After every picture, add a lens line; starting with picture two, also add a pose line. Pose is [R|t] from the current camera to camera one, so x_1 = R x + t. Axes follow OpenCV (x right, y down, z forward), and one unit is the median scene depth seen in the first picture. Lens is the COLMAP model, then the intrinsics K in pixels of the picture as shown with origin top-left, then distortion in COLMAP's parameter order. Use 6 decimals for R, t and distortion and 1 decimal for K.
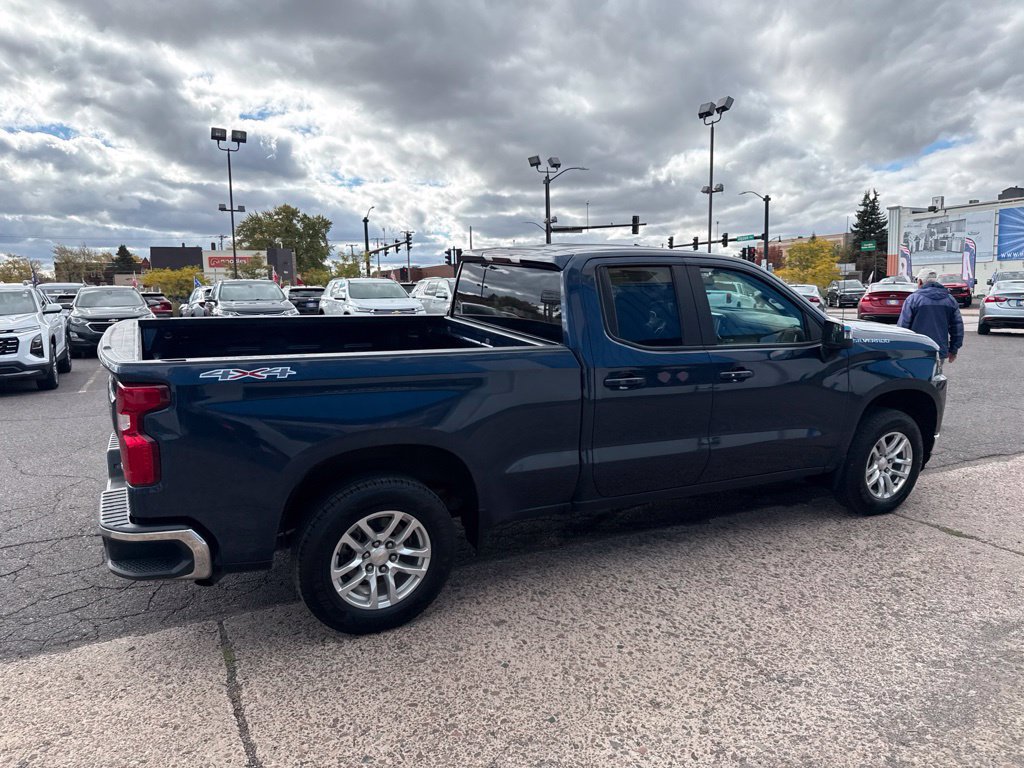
lens RADIAL K [[721.3, 0, 513.3], [0, 721.3, 381.6], [0, 0, 1]] dist [0.027293, -0.034547]
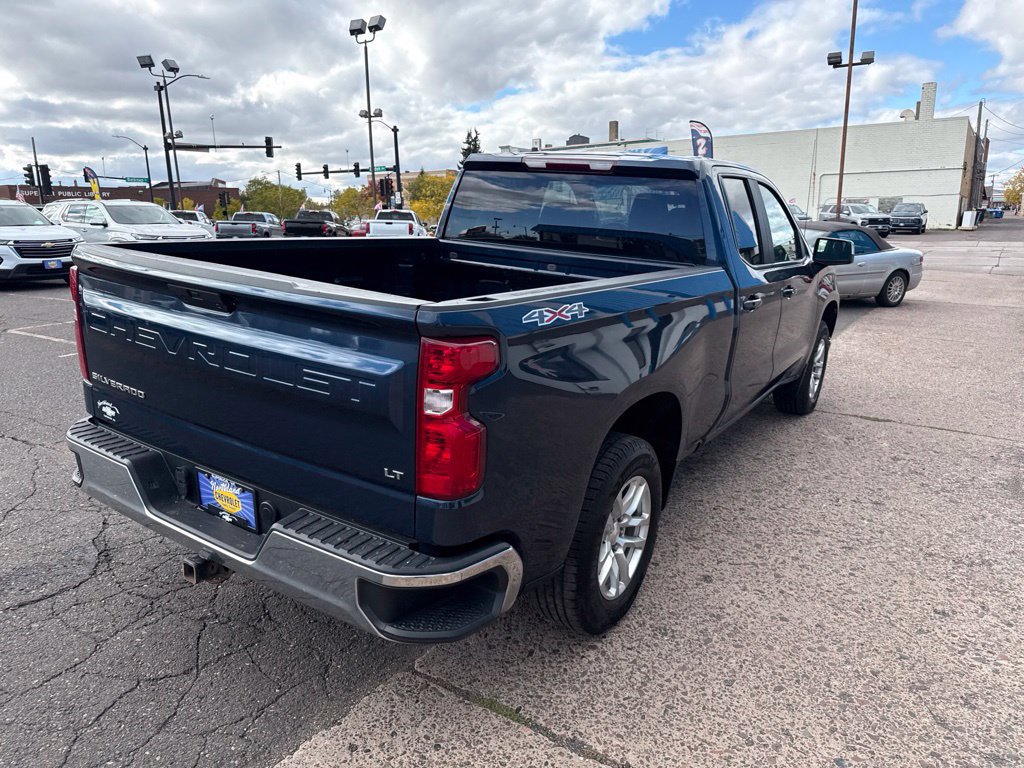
lens RADIAL K [[724.0, 0, 520.2], [0, 724.0, 384.9], [0, 0, 1]] dist [0.040742, -0.052623]
pose [[0.861500, -0.106352, 0.496494, -0.540539], [0.059511, 0.992228, 0.109279, -0.014376], [-0.504258, -0.064597, 0.861134, 0.299123]]
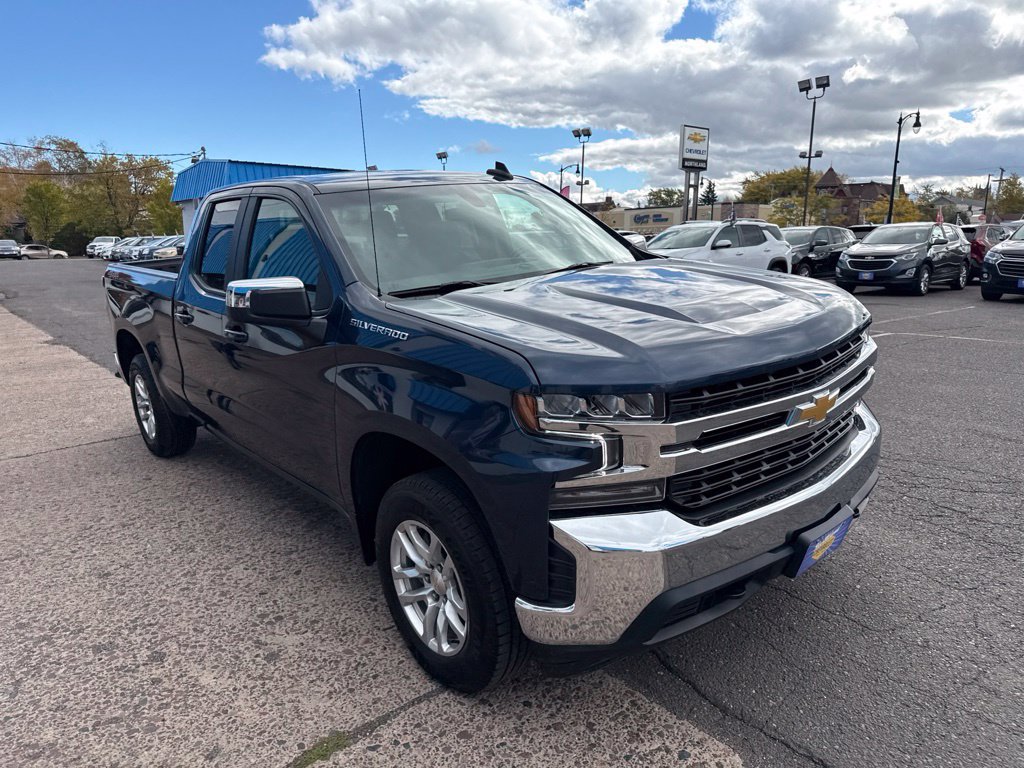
lens RADIAL K [[720.2, 0, 511.9], [0, 720.2, 391.6], [0, 0, 1]] dist [0.008800, -0.008507]
pose [[0.228516, 0.215515, -0.949386, 1.163015], [-0.120256, 0.973970, 0.192150, -0.140116], [0.966084, 0.070260, 0.248484, 1.107819]]
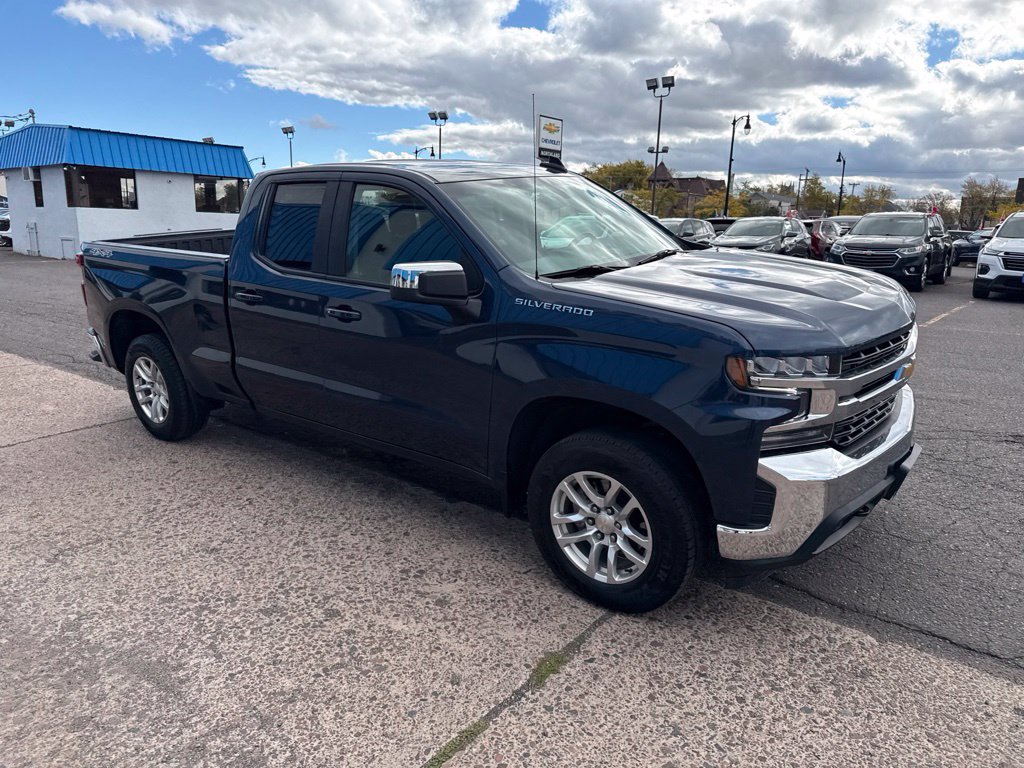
lens RADIAL K [[715.5, 0, 510.2], [0, 715.5, 390.2], [0, 0, 1]] dist [0.038740, -0.047783]
pose [[0.426268, 0.227498, -0.875523, 1.157442], [-0.139951, 0.972792, 0.184634, -0.105617], [0.893705, 0.043827, 0.446509, 0.808038]]
